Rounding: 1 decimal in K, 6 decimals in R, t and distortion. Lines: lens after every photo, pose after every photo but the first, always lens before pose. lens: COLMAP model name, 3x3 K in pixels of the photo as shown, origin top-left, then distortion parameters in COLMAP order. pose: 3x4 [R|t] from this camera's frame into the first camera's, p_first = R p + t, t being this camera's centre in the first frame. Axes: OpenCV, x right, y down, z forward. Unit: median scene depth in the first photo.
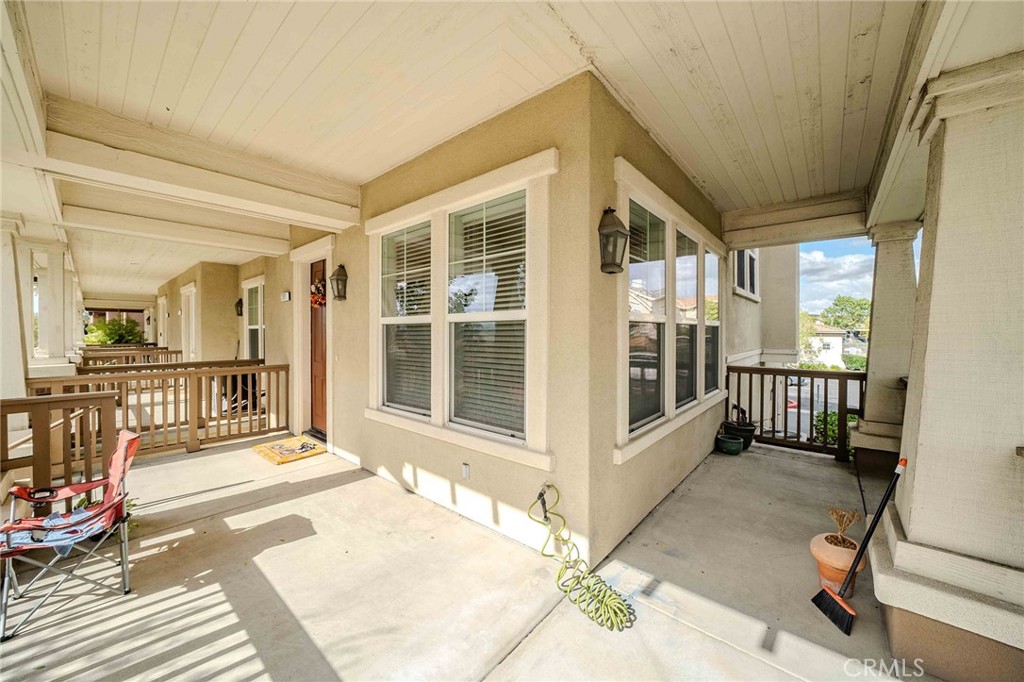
lens RADIAL K [[374.1, 0, 510.7], [0, 374.1, 337.7], [0, 0, 1]] dist [-0.013318, 0.000919]
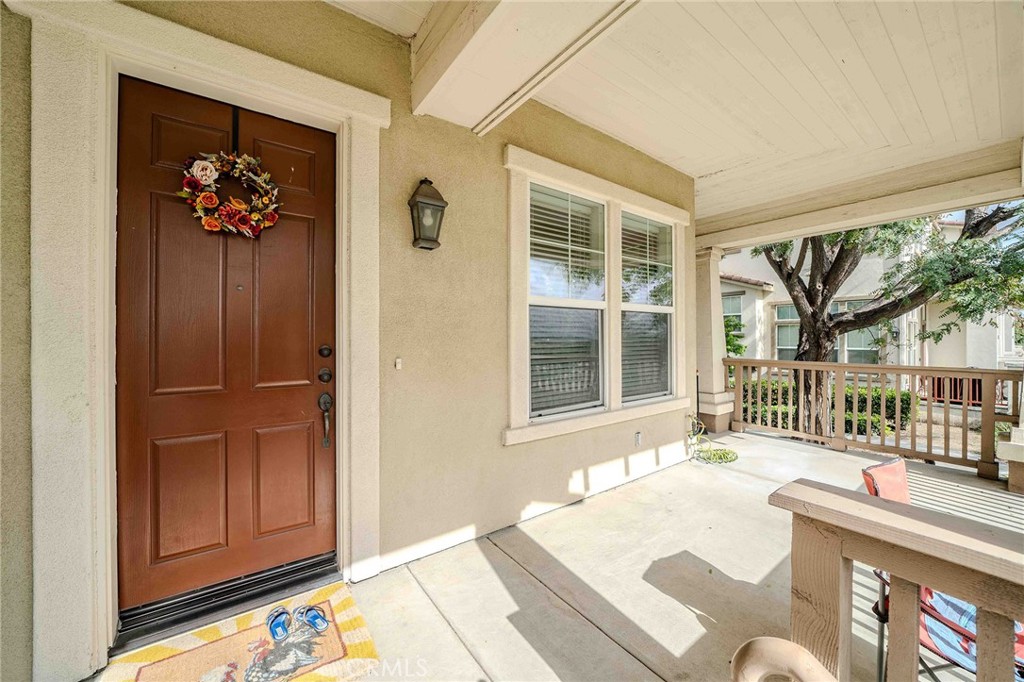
lens RADIAL K [[374.1, 0, 525.8], [0, 374.1, 326.1], [0, 0, 1]] dist [-0.013318, 0.000919]
pose [[0.212150, 0.006843, 0.977213, -1.272765], [-0.001687, 0.999977, -0.006636, 0.011080], [-0.977236, -0.000240, 0.212157, 1.036831]]
